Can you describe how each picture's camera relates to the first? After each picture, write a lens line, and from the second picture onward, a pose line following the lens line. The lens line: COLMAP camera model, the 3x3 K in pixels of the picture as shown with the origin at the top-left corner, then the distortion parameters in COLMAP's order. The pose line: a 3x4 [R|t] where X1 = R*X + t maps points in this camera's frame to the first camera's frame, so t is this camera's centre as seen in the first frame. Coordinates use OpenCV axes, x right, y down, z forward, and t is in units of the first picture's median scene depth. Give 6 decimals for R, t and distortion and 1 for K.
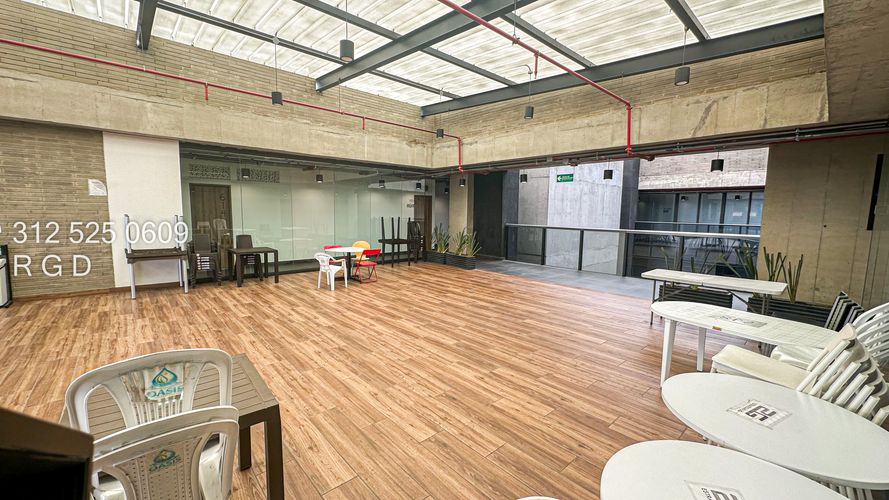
lens RADIAL K [[355.9, 0, 444.5], [0, 355.9, 250.0], [0, 0, 1]] dist [-0.001704, -0.000019]
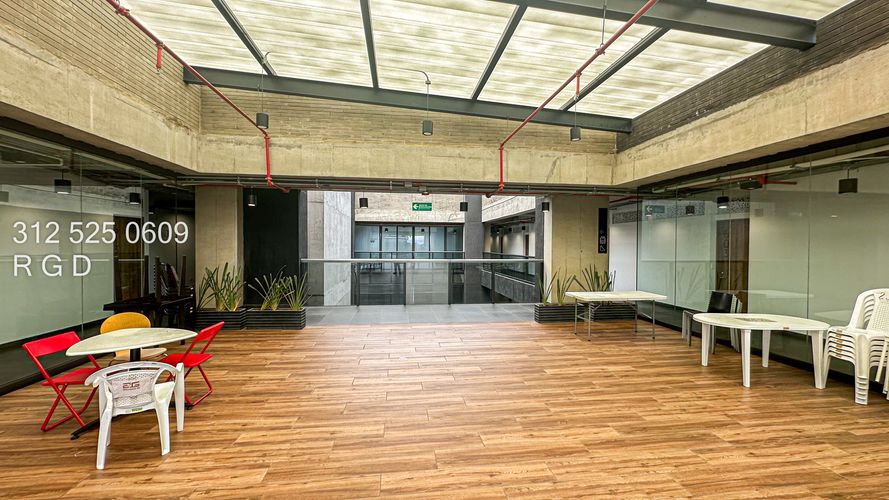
lens RADIAL K [[355.9, 0, 444.5], [0, 355.9, 250.0], [0, 0, 1]] dist [-0.001704, -0.000019]
pose [[0.568180, -0.024407, 0.822542, -0.446015], [0.092057, 0.995171, -0.034060, -0.063004], [-0.817739, 0.095073, 0.567683, 0.511701]]
